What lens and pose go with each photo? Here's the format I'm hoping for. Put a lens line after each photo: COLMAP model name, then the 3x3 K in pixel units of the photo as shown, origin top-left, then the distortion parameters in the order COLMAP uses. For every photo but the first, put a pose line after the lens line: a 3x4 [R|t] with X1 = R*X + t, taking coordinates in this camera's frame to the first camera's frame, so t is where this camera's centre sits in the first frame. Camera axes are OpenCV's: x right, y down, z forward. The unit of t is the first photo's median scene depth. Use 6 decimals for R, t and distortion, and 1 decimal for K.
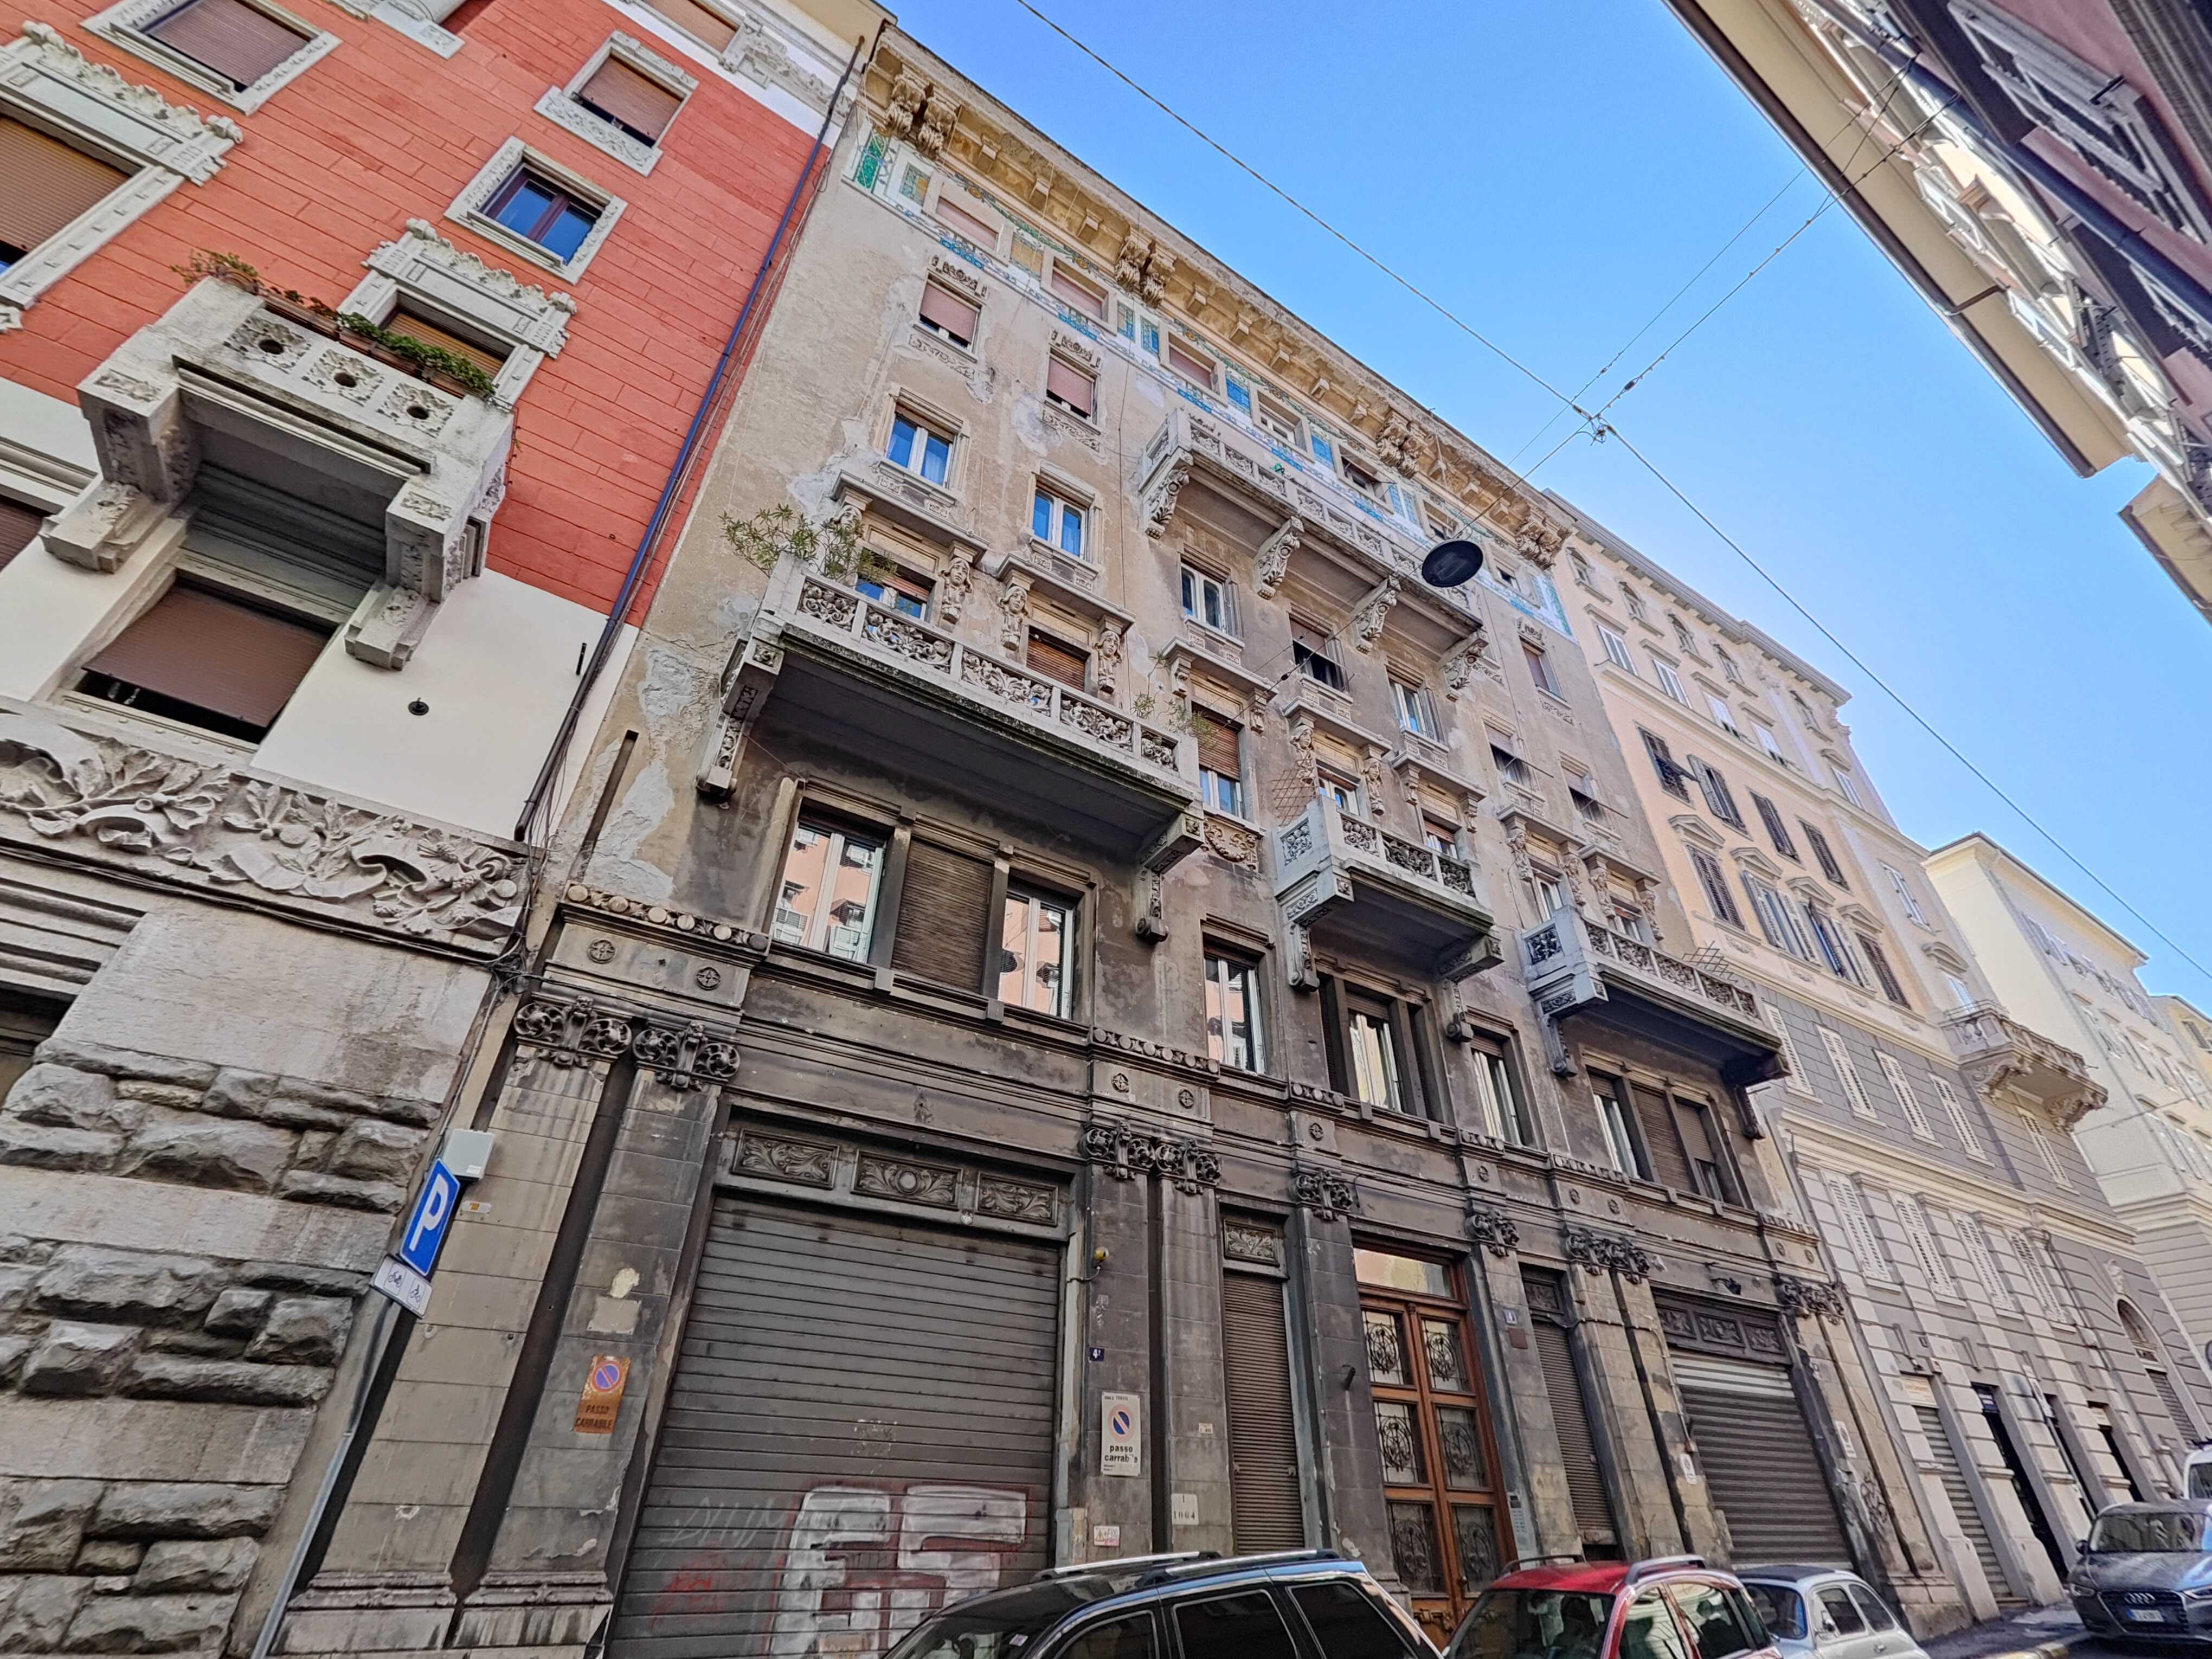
lens RADIAL K [[965.1, 0, 1106.0], [0, 965.1, 829.5], [0, 0, 1]] dist [-0.001449, -0.000530]
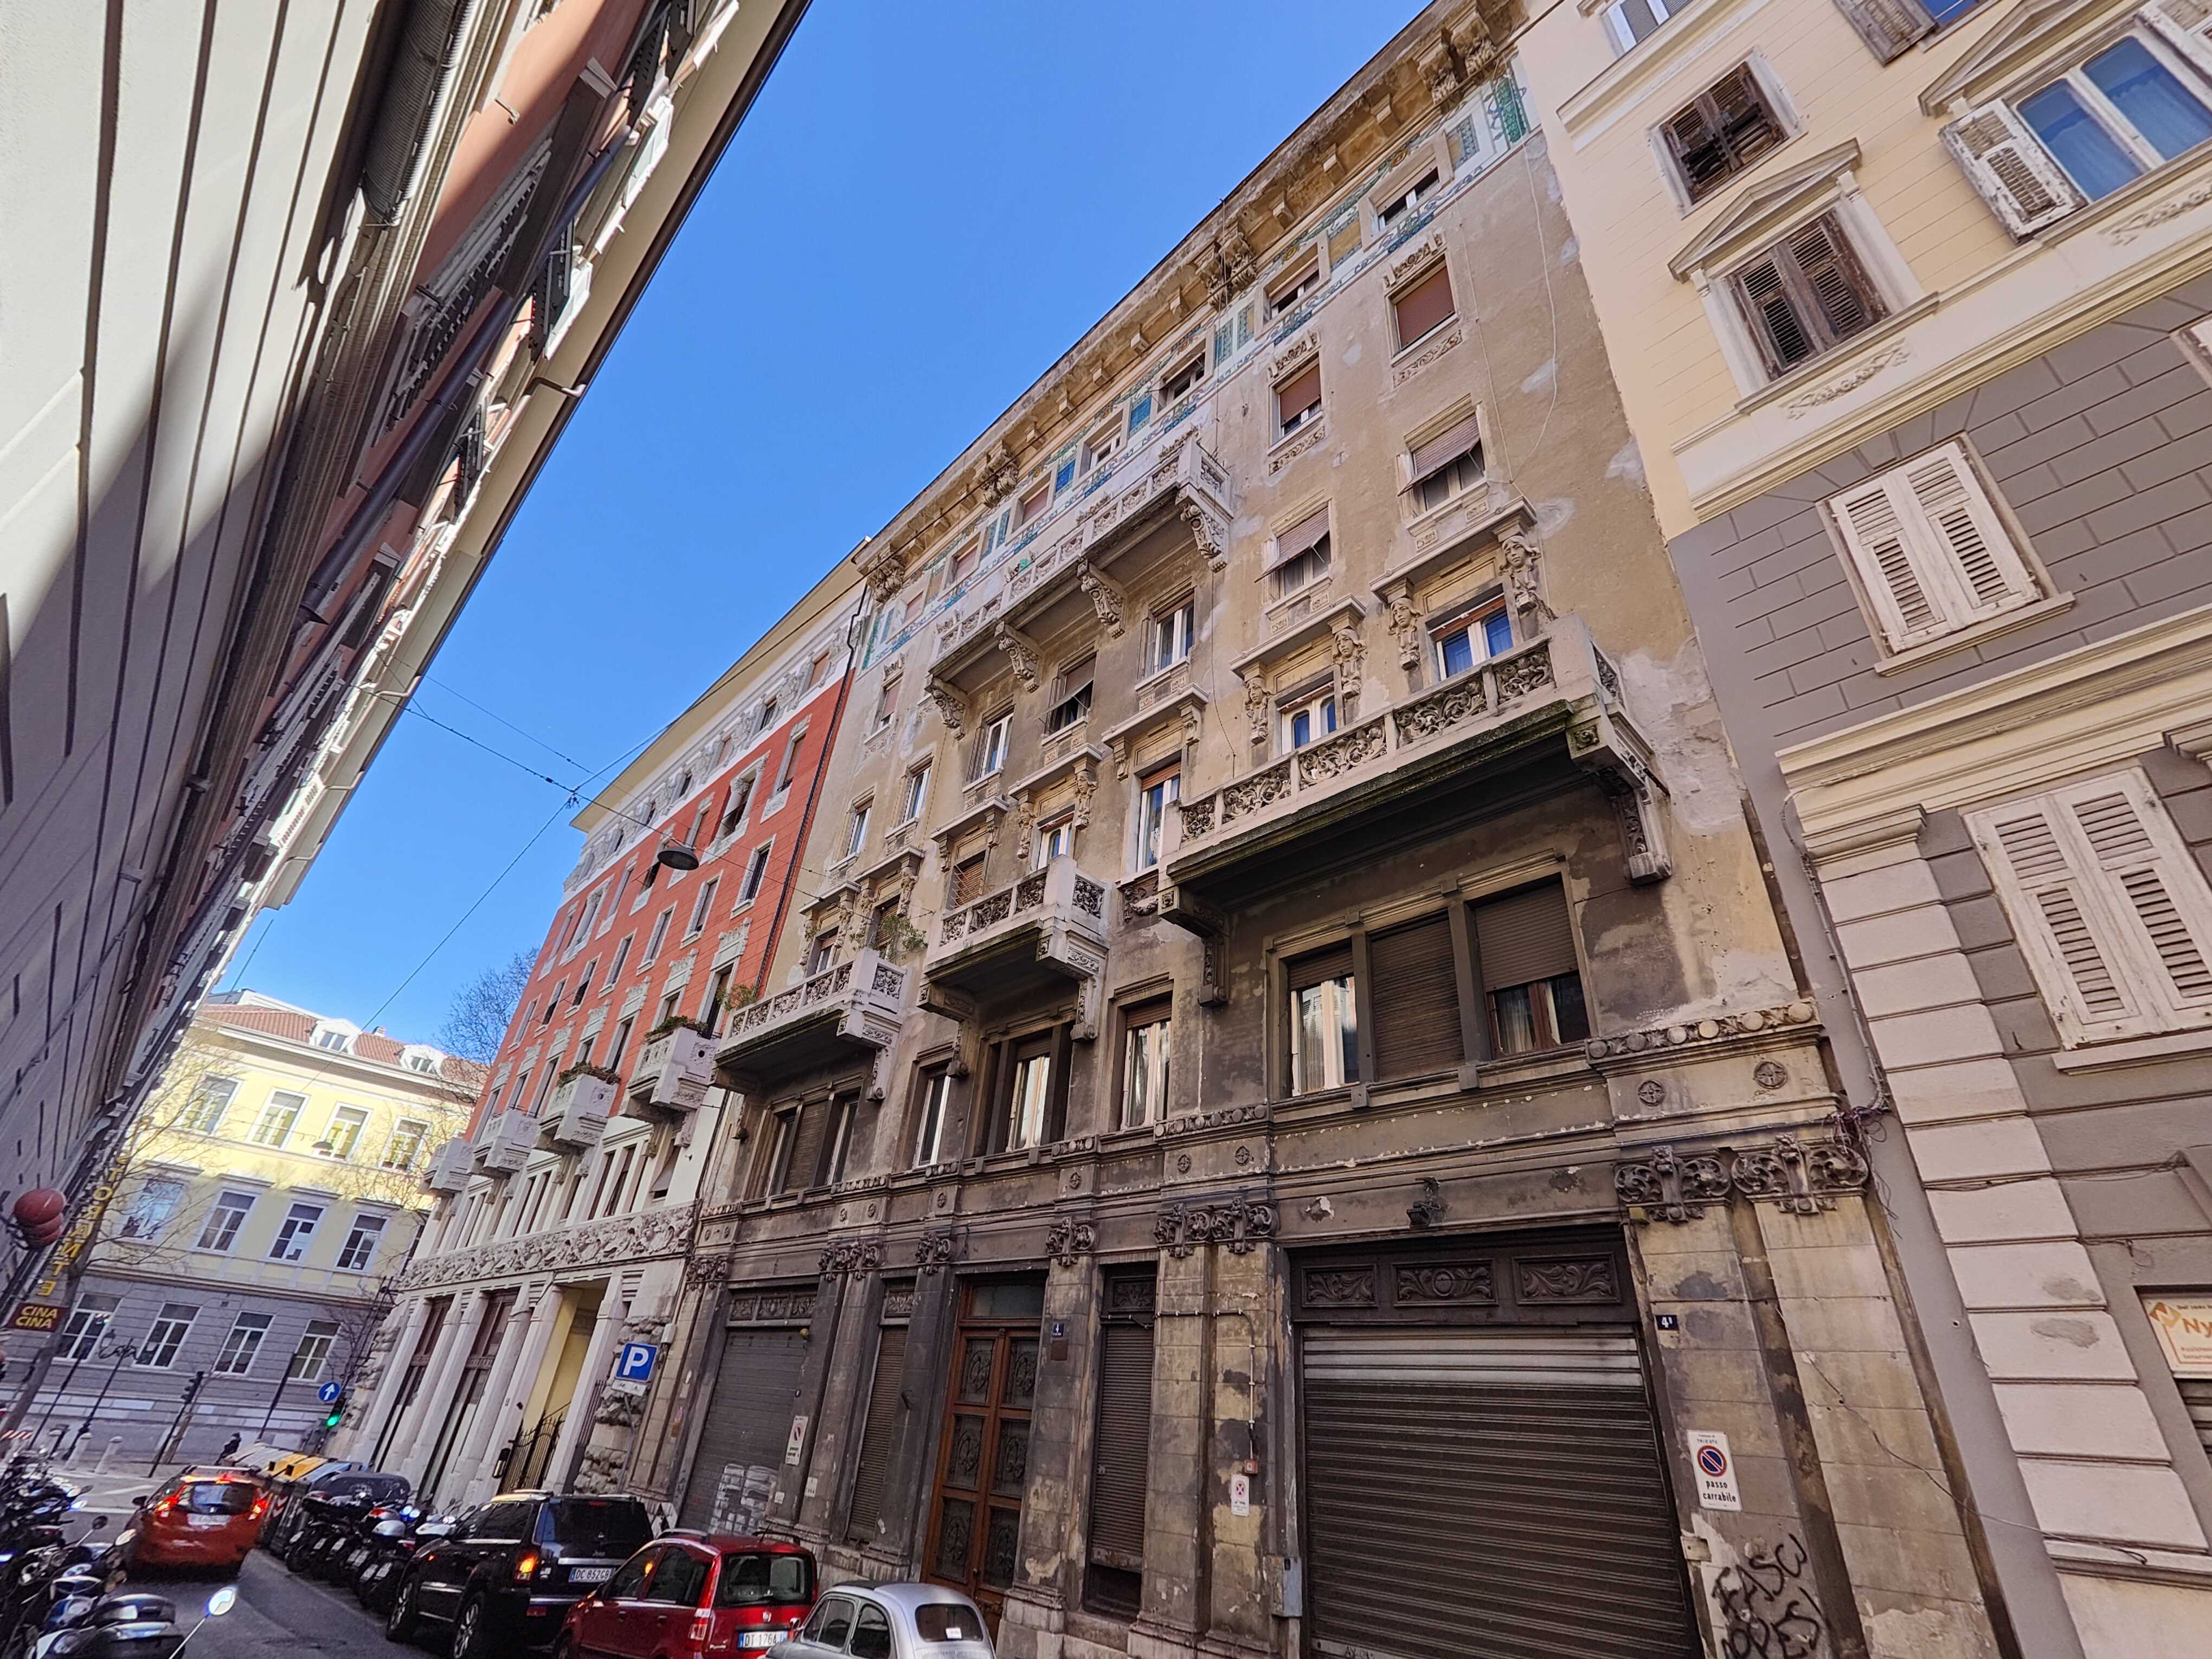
lens RADIAL K [[965.1, 0, 1106.0], [0, 965.1, 829.5], [0, 0, 1]] dist [-0.001449, -0.000530]
pose [[0.221009, -0.516452, -0.827304, 1.529725], [0.512480, 0.783224, -0.352029, 0.480151], [0.829771, -0.346175, 0.437771, 0.784993]]
